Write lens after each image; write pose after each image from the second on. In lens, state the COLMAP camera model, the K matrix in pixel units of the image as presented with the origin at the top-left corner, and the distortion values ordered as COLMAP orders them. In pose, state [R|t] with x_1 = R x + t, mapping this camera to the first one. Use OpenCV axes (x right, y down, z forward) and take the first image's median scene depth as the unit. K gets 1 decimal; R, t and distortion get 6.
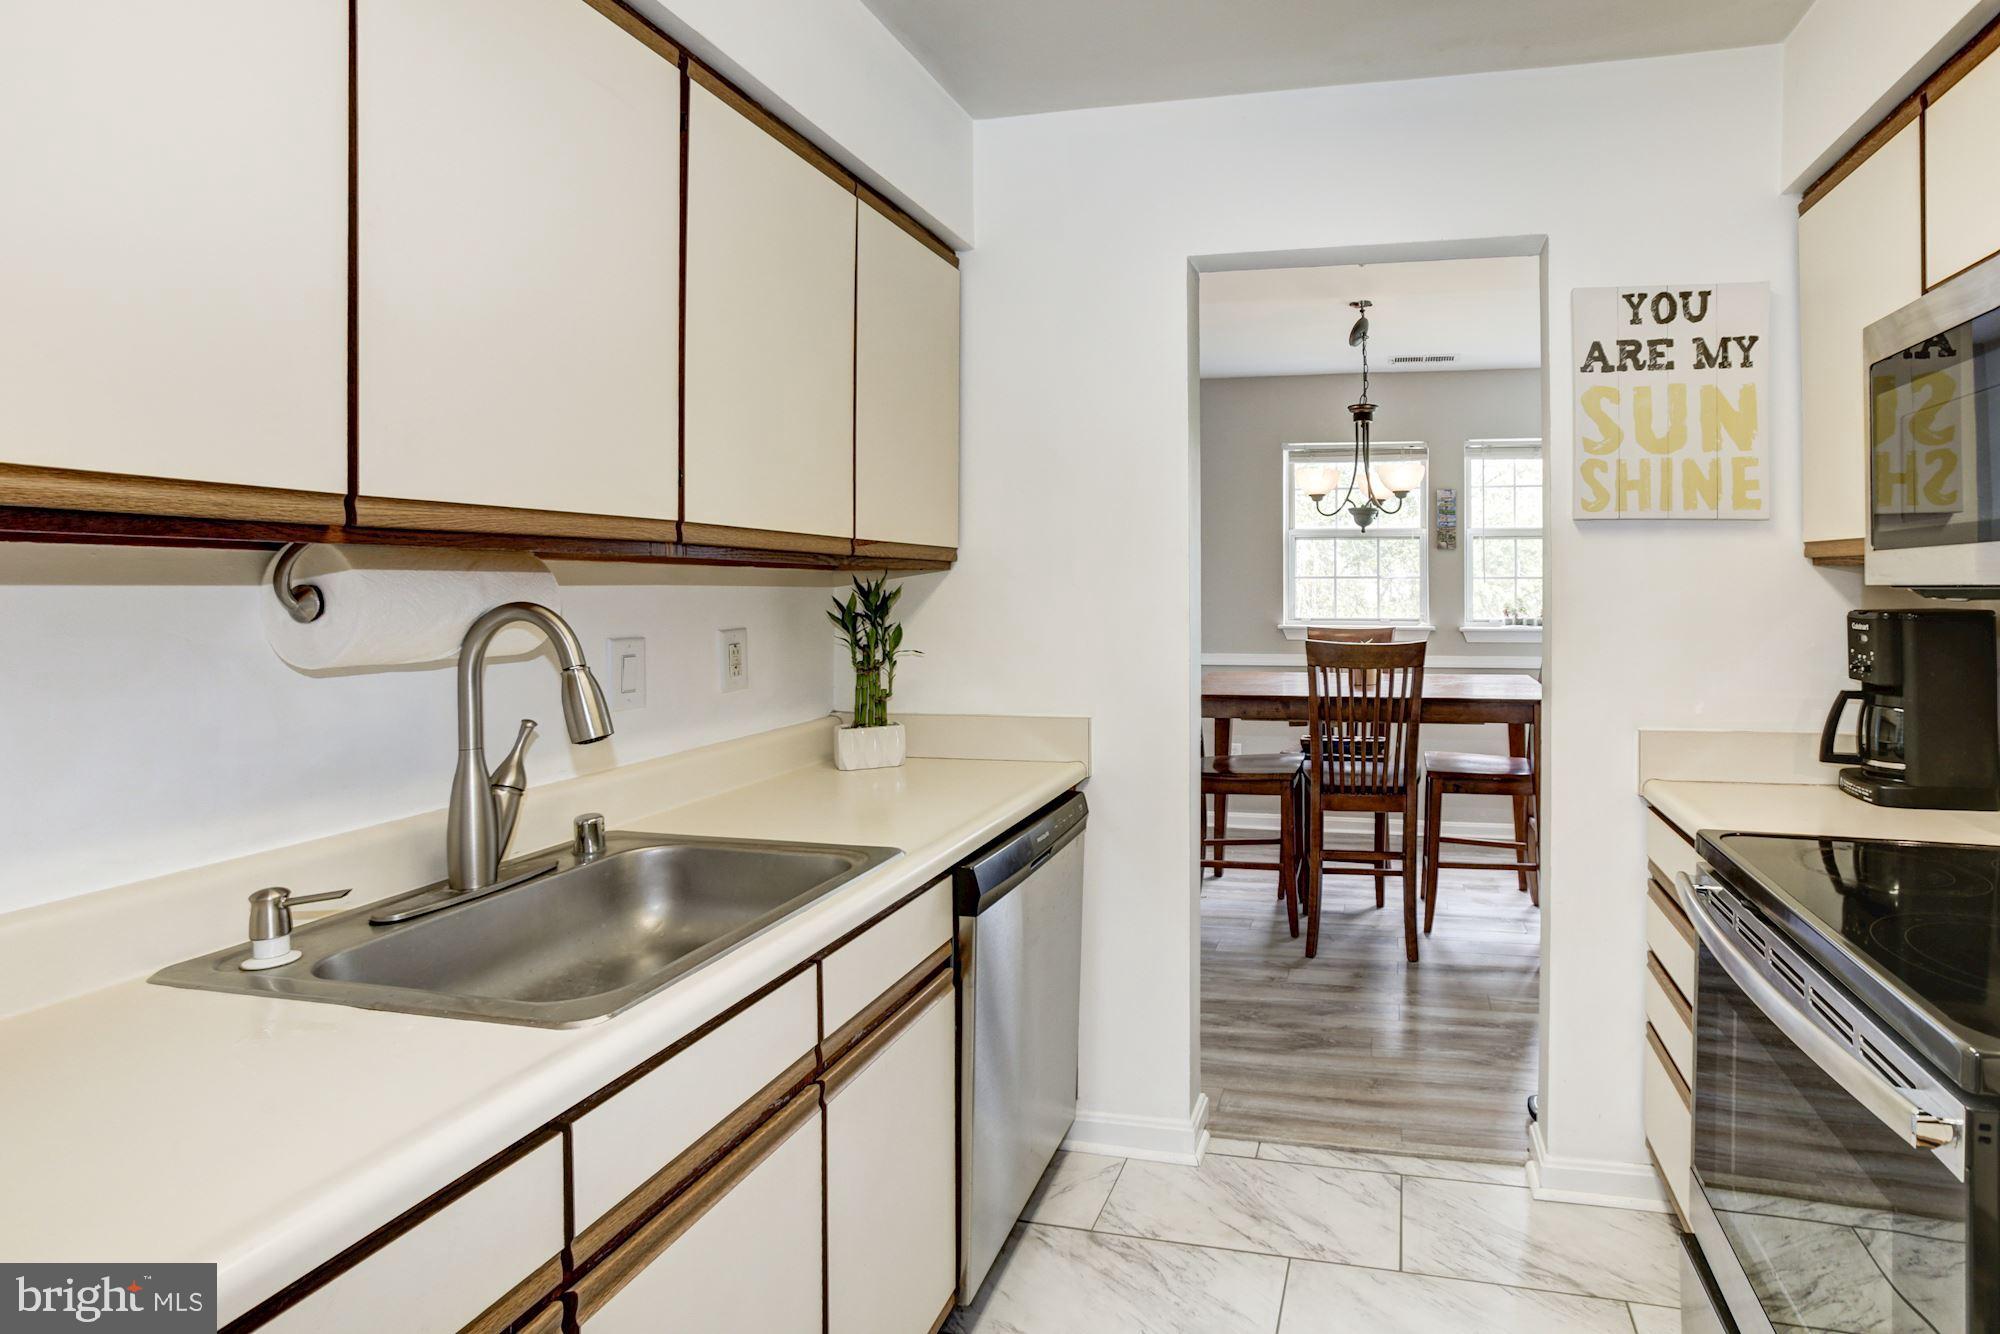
lens RADIAL K [[1054.4, 0, 1129.3], [0, 1054.4, 590.1], [0, 0, 1]] dist [-0.082541, 0.065611]
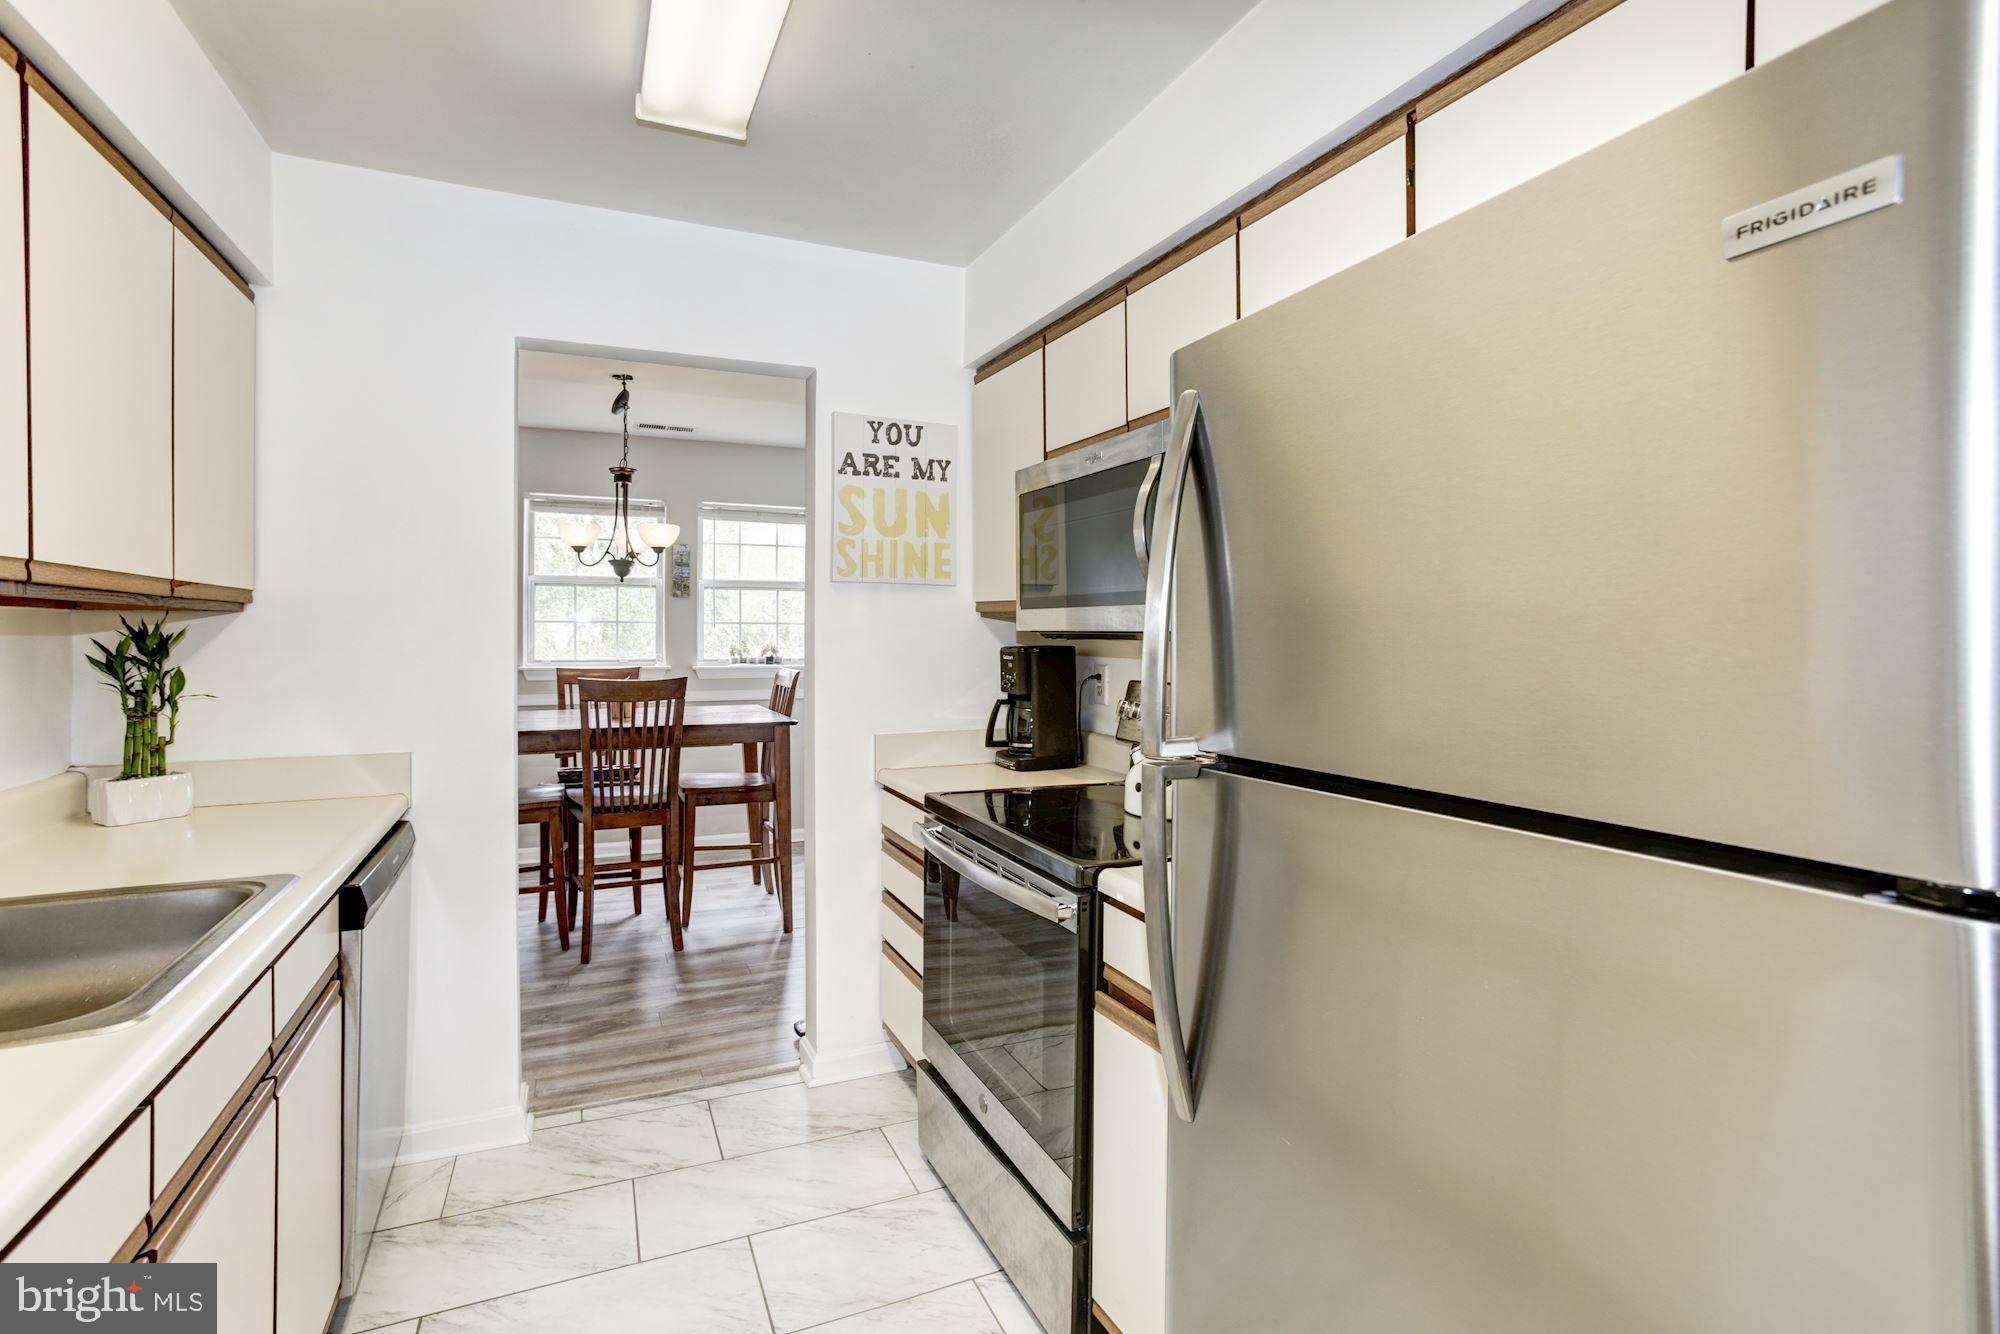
lens RADIAL K [[929.2, 0, 994.2], [0, 929.2, 640.4], [0, 0, 1]] dist [-0.071202, 0.042279]
pose [[0.810179, -0.002074, 0.586178, -0.102644], [-0.002366, 0.999974, 0.006809, 0.000292], [-0.586177, -0.006903, 0.810153, -0.097626]]
